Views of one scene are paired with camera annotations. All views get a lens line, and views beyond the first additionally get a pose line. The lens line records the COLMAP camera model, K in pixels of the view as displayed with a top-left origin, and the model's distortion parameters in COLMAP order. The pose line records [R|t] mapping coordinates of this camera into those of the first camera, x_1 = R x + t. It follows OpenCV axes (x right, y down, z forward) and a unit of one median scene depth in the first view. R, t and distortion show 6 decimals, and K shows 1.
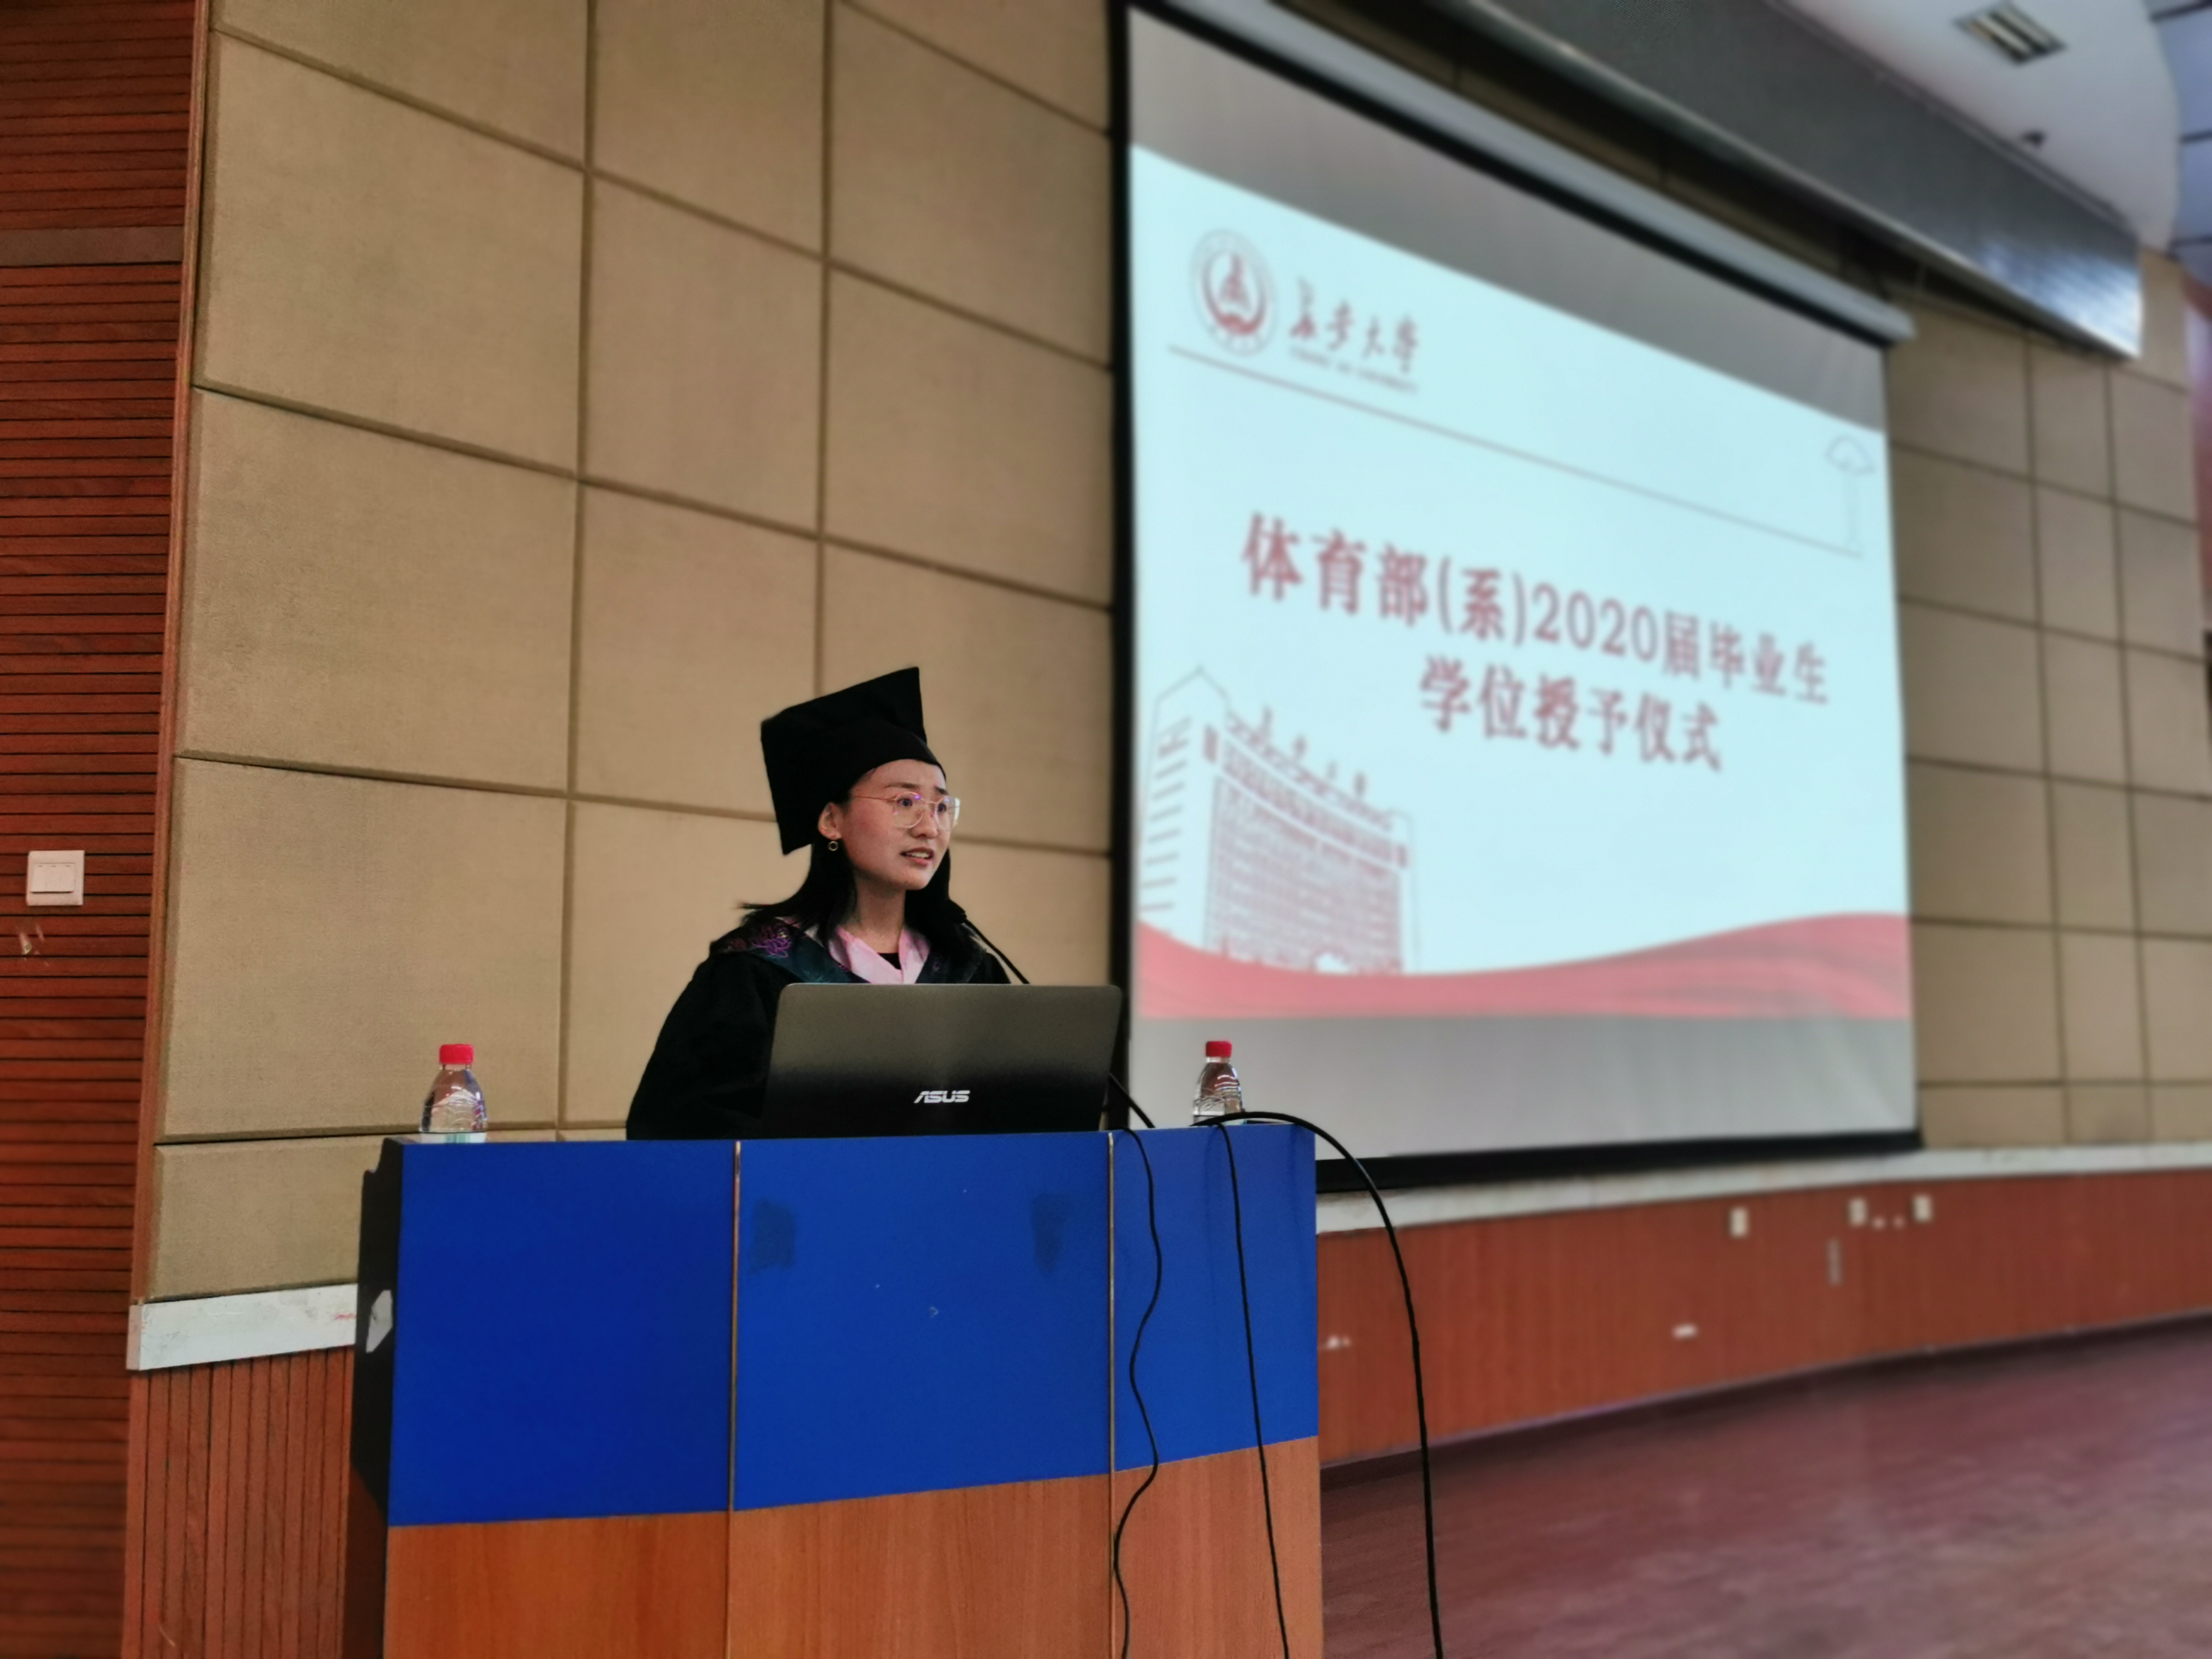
lens RADIAL K [[2136.2, 0, 1106.0], [0, 2136.2, 829.5], [0, 0, 1]] dist [0.070256, -0.113860]
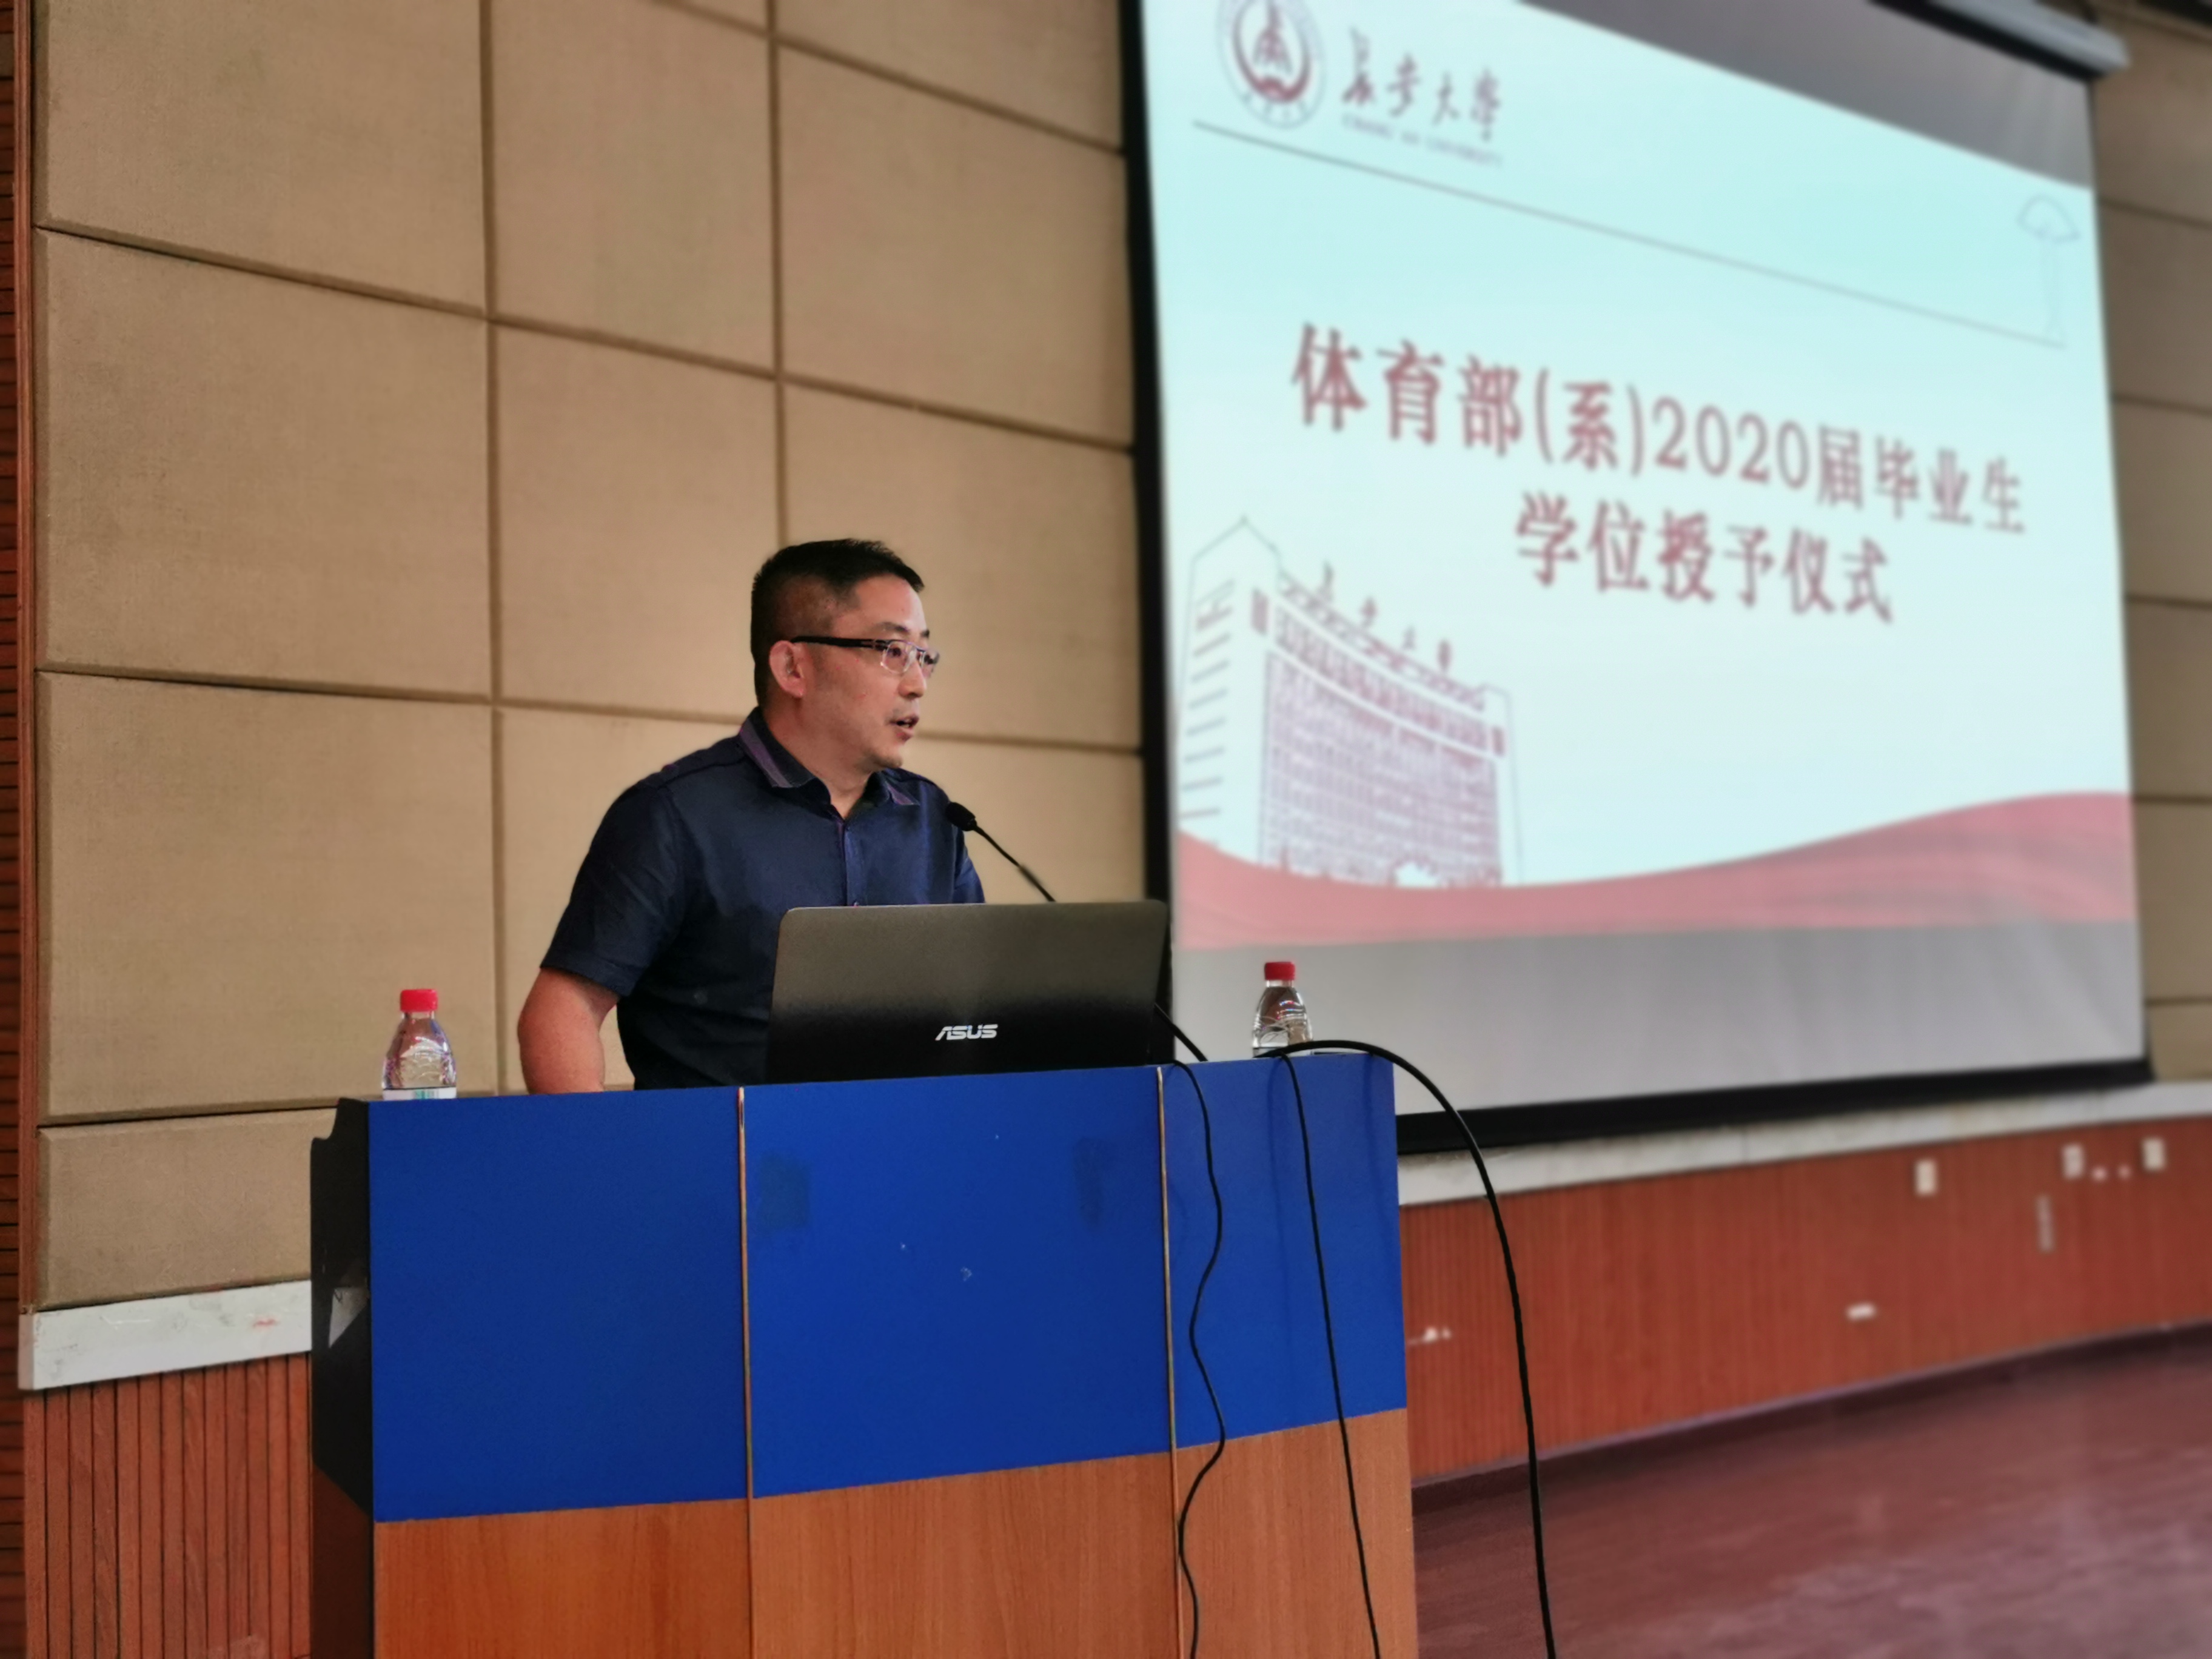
lens RADIAL K [[2752.4, 0, 1106.0], [0, 2752.4, 829.5], [0, 0, 1]] dist [0.030390, -0.007726]
pose [[0.999450, -0.031977, -0.008826, -0.002784], [0.032307, 0.998670, 0.040179, -0.000863], [0.007529, -0.040442, 0.999154, -0.051331]]
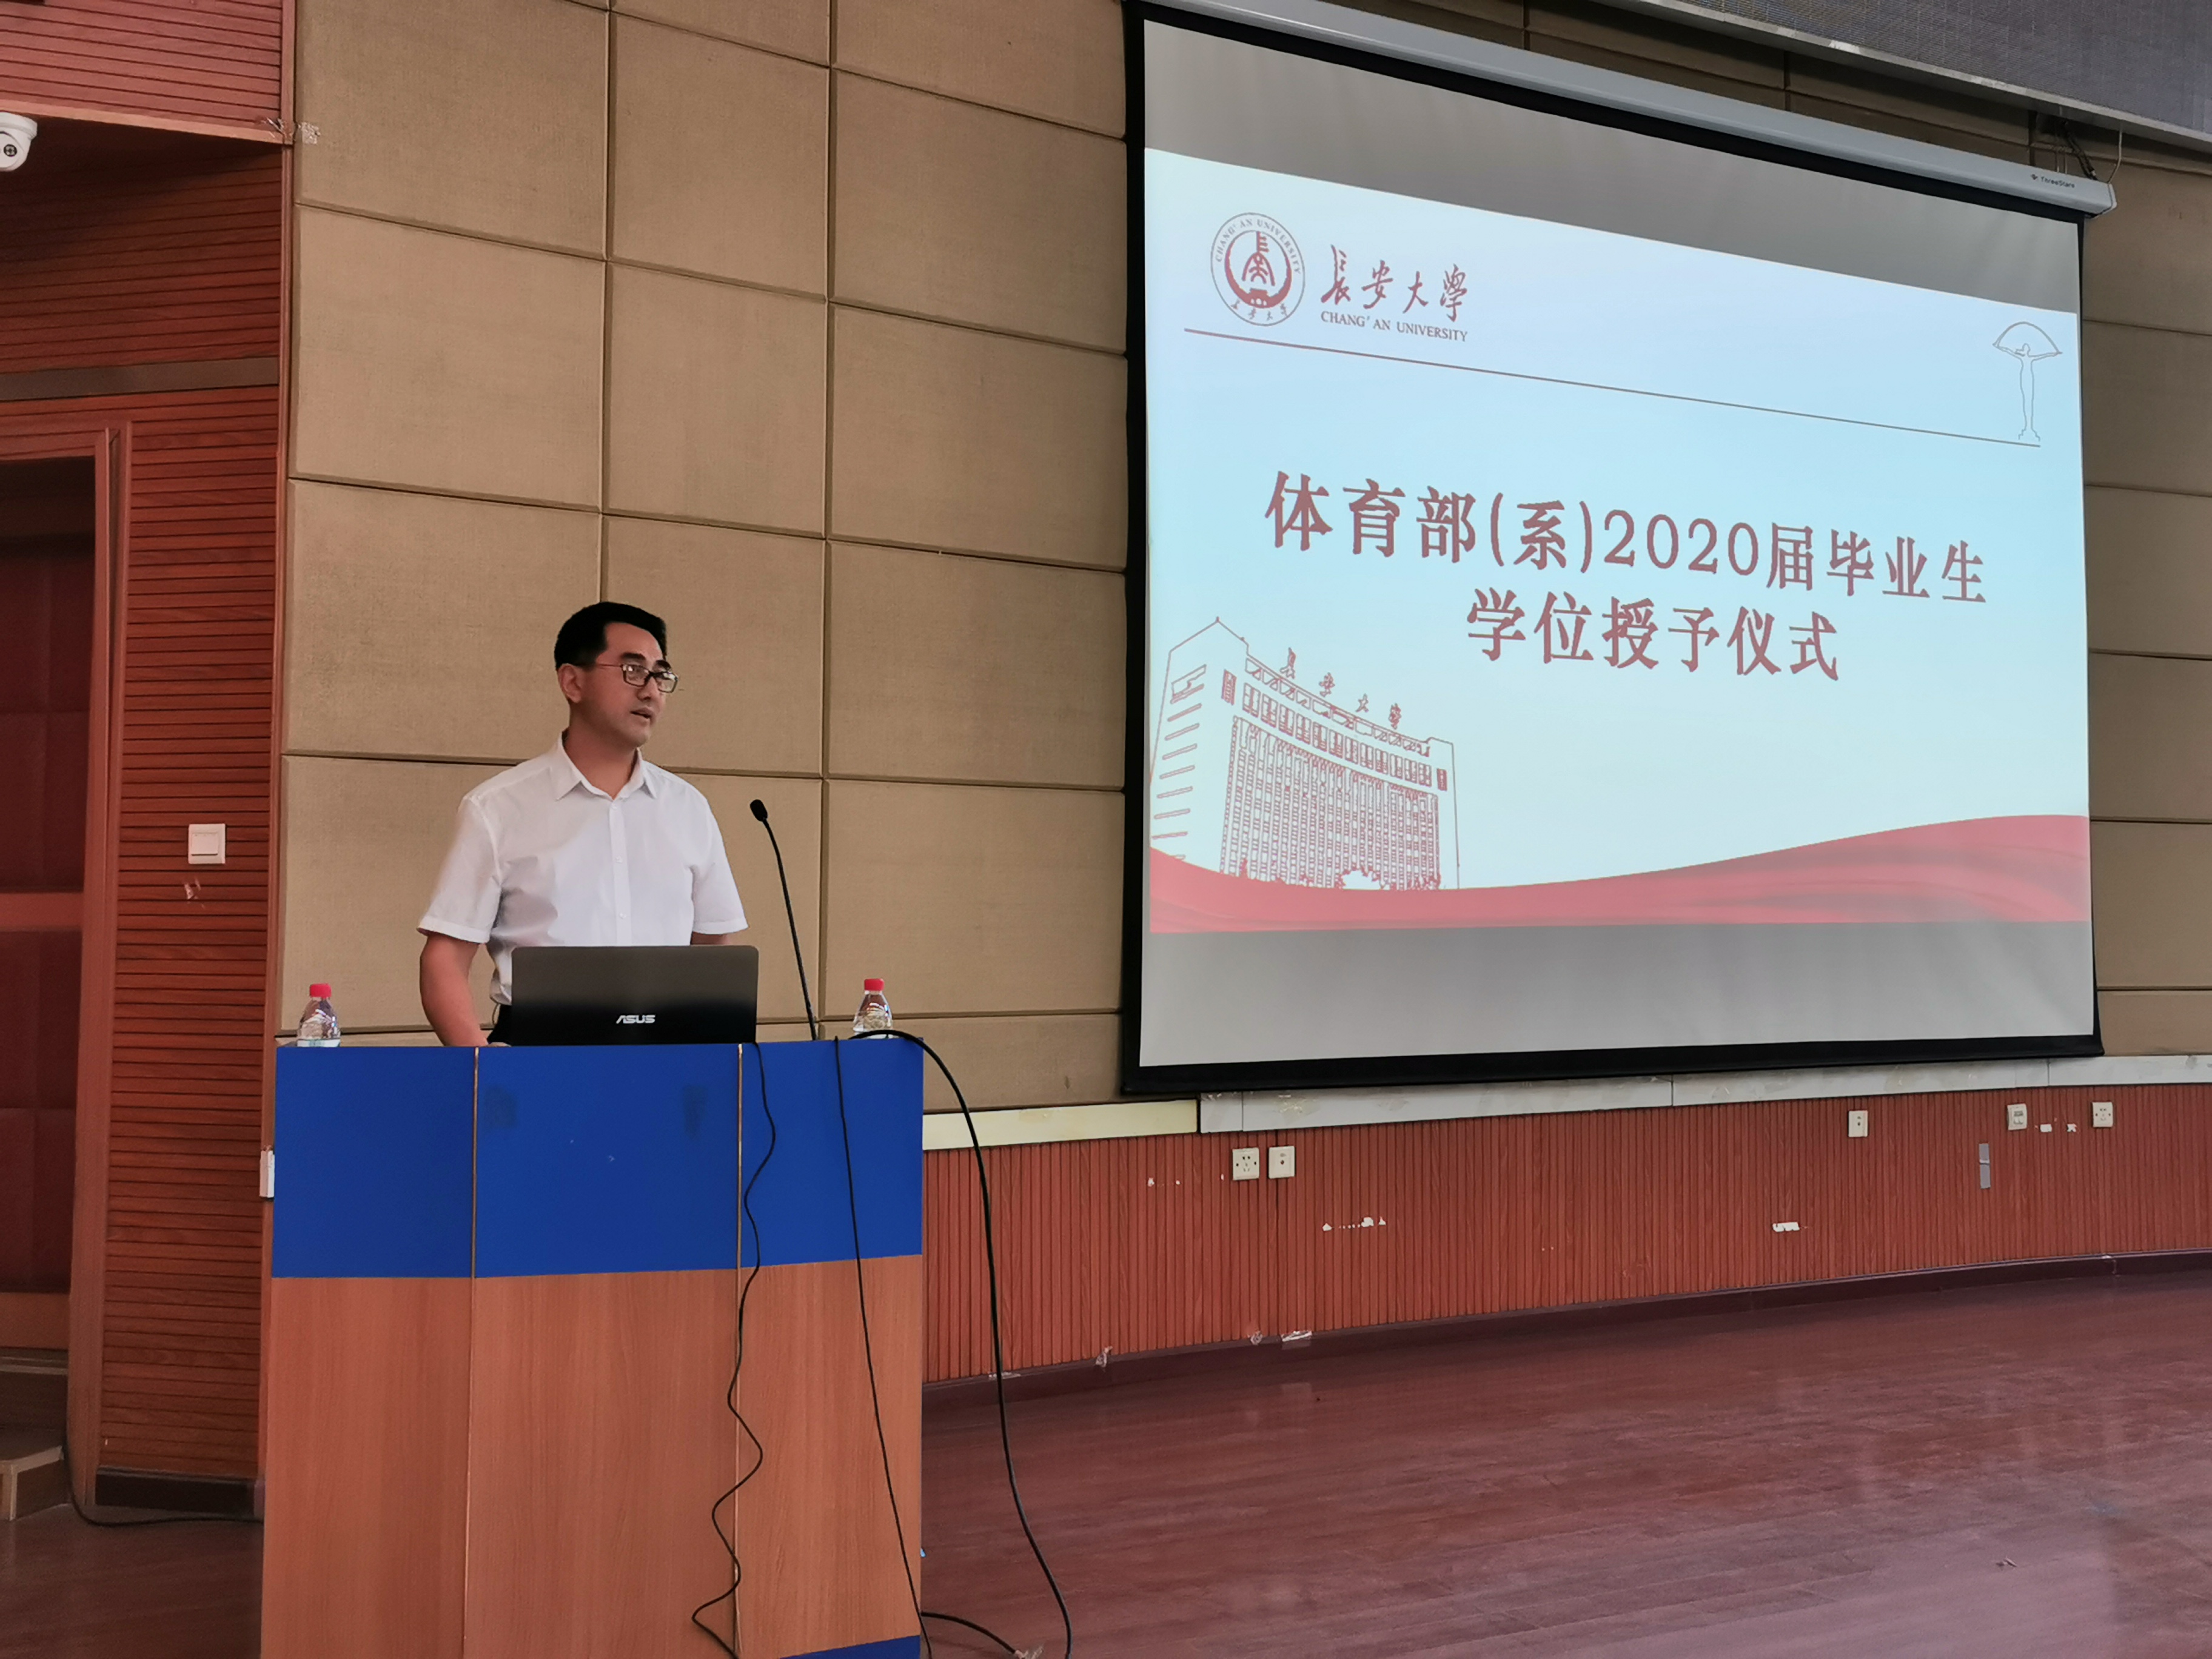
lens RADIAL K [[2413.7, 0, 1106.0], [0, 2413.7, 829.5], [0, 0, 1]] dist [0.033566, 0.013839]
pose [[0.973795, -0.005433, -0.227361, 0.260785], [0.020320, 0.997795, 0.063188, -0.044609], [0.226516, -0.066152, 0.971758, -0.231771]]
